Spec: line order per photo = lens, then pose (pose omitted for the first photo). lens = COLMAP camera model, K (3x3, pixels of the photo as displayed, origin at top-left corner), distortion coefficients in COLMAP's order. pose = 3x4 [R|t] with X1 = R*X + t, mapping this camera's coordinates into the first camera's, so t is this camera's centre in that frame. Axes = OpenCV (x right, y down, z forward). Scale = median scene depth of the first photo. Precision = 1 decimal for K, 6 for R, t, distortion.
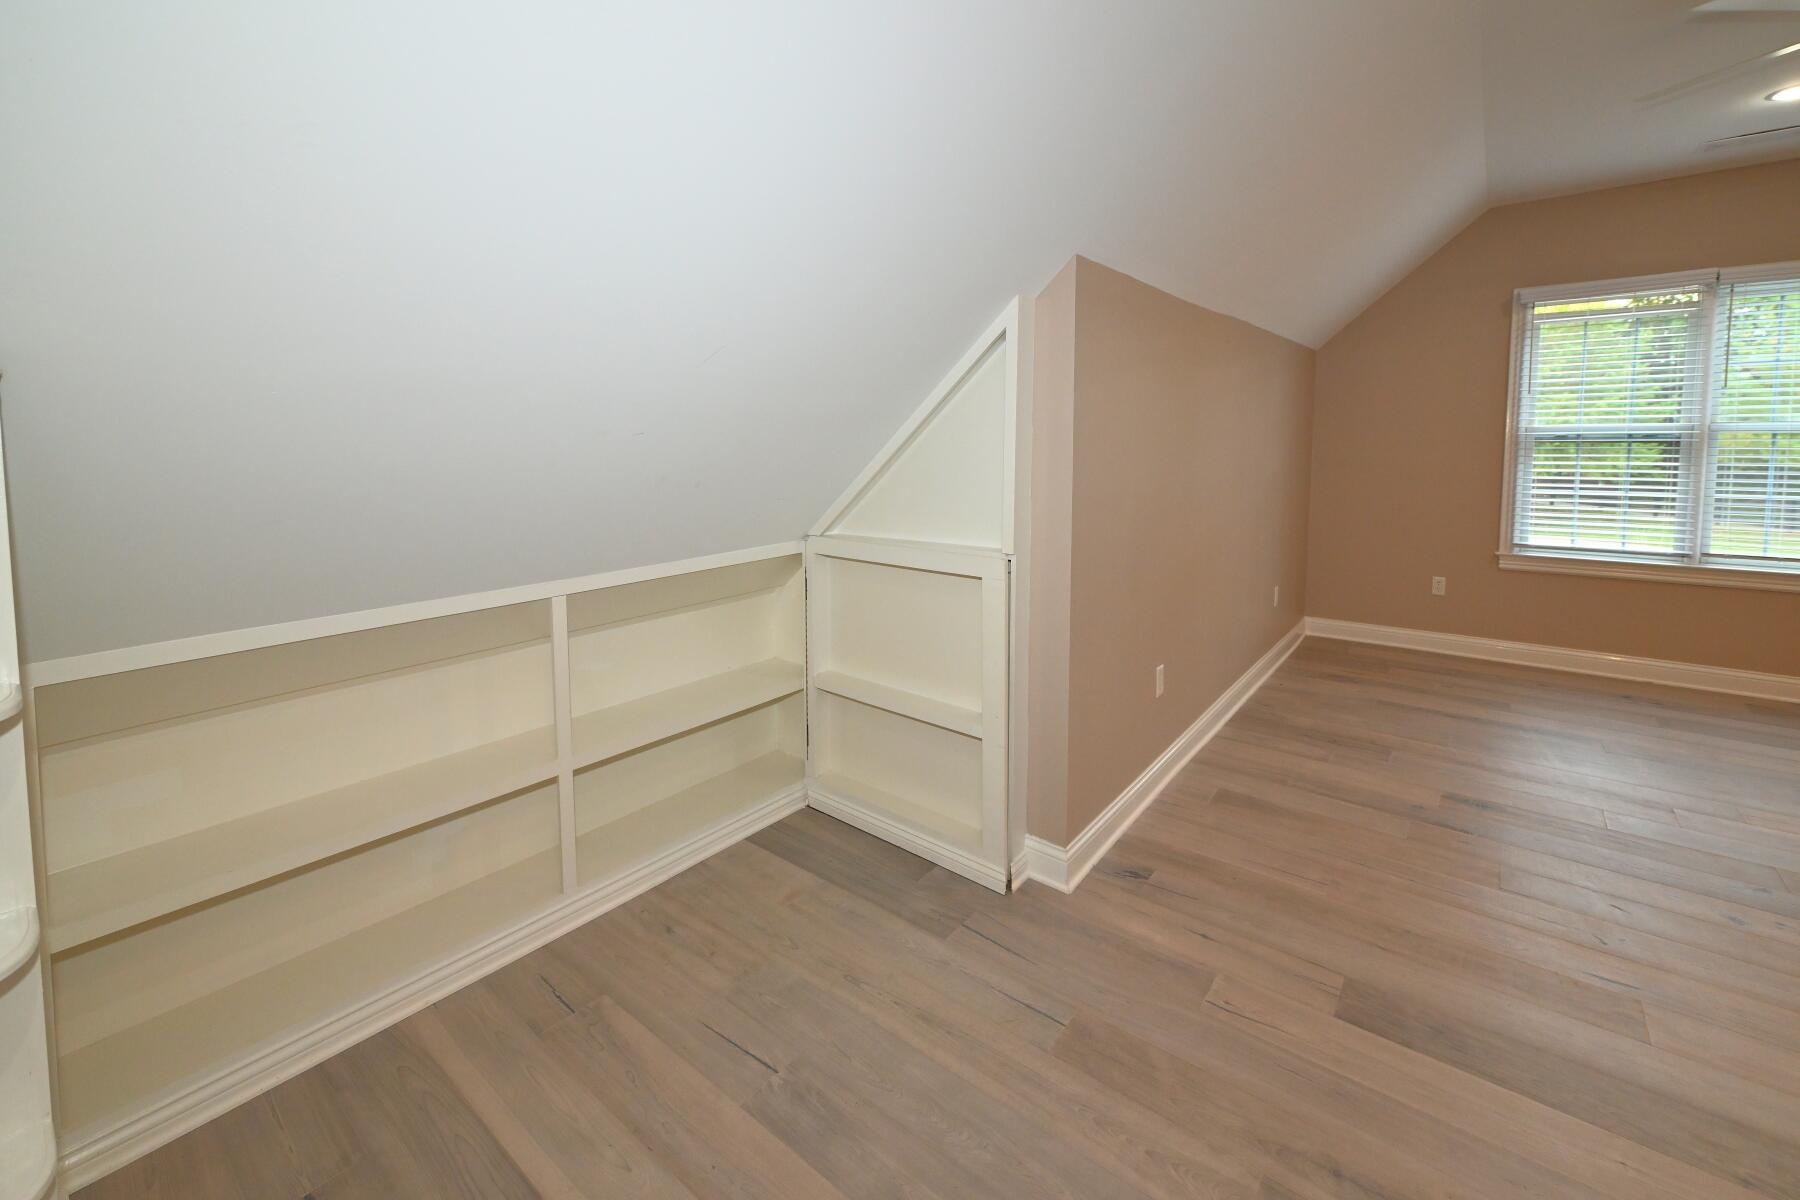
lens RADIAL K [[720.9, 0, 852.2], [0, 720.9, 500.9], [0, 0, 1]] dist [0.002259, -0.000979]
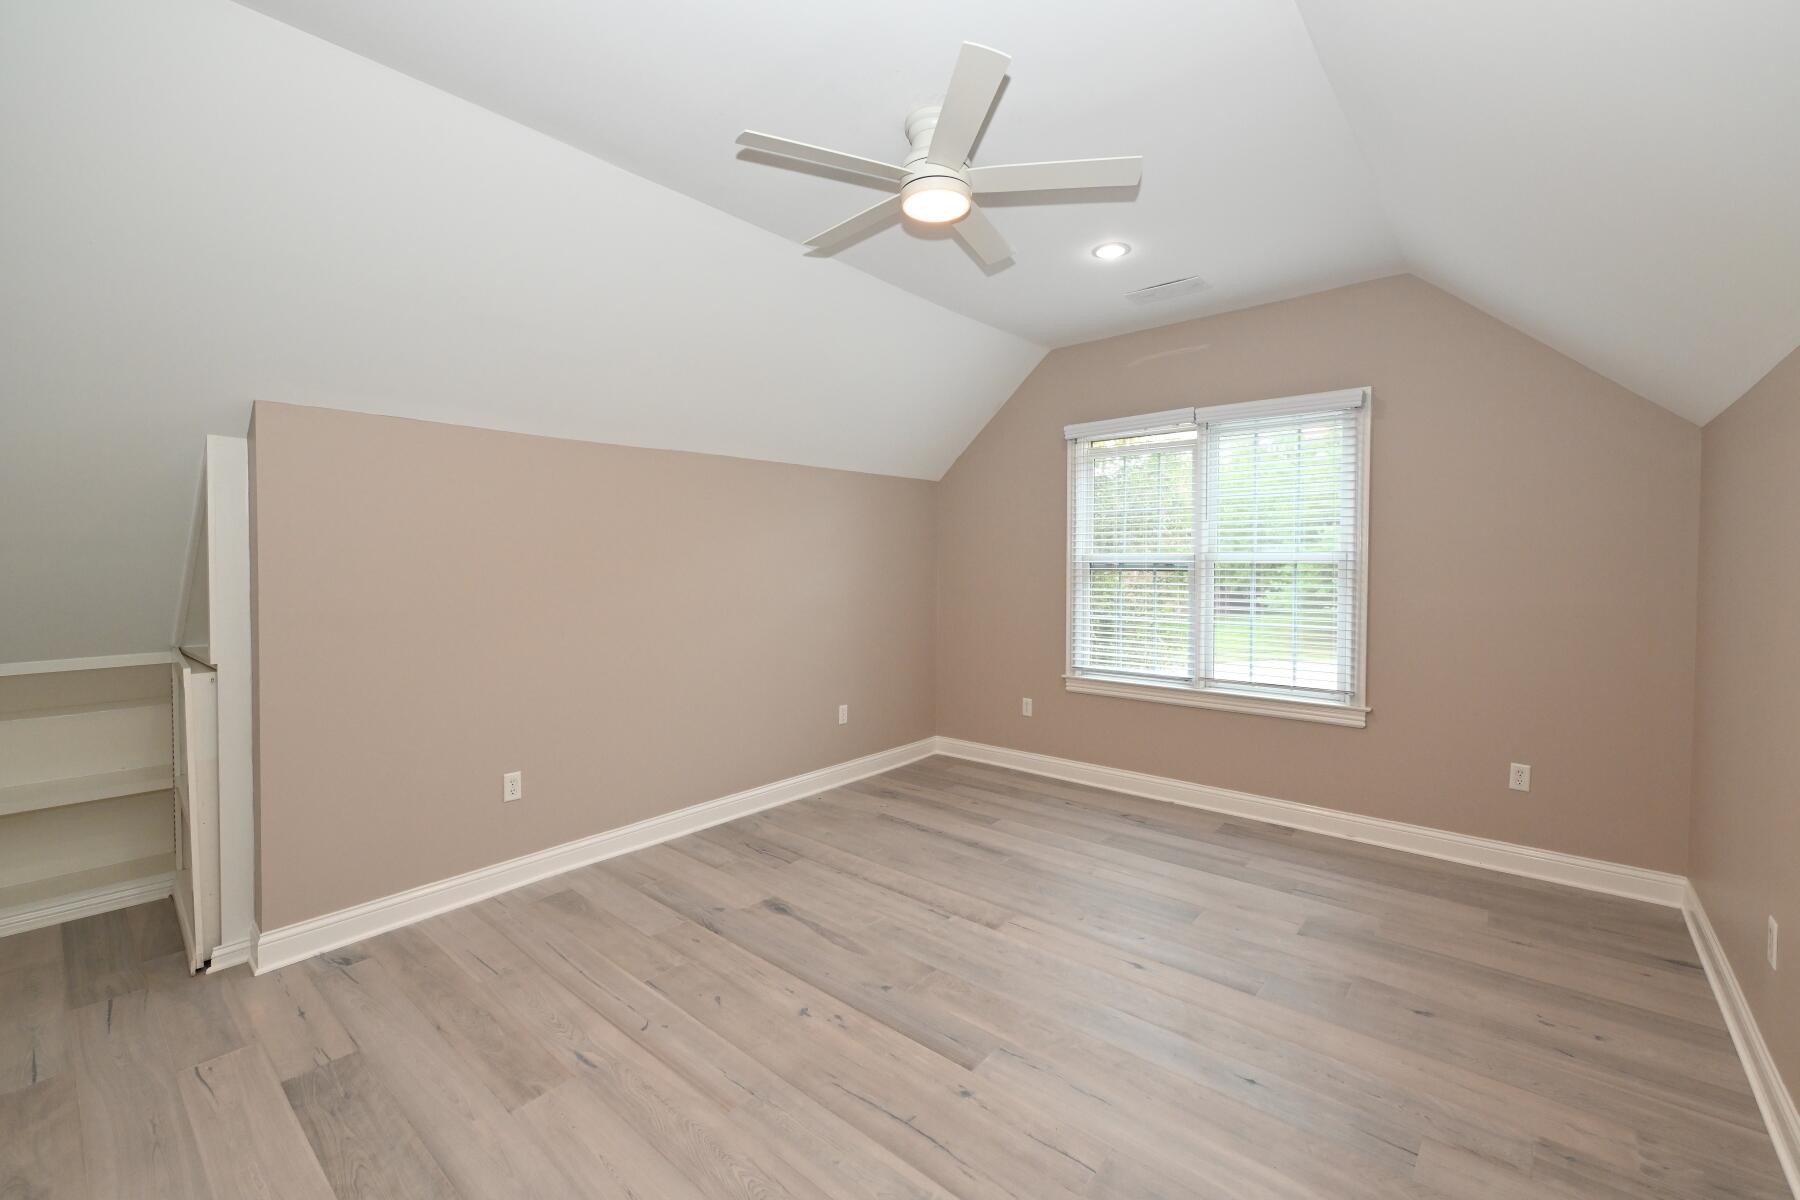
lens RADIAL K [[720.9, 0, 906.8], [0, 720.9, 595.3], [0, 0, 1]] dist [0.002259, -0.000979]
pose [[0.999667, 0.011428, -0.023145, 0.749617], [-0.012414, 0.999002, -0.042910, 0.004015], [0.022631, 0.043183, 0.998811, -0.050253]]
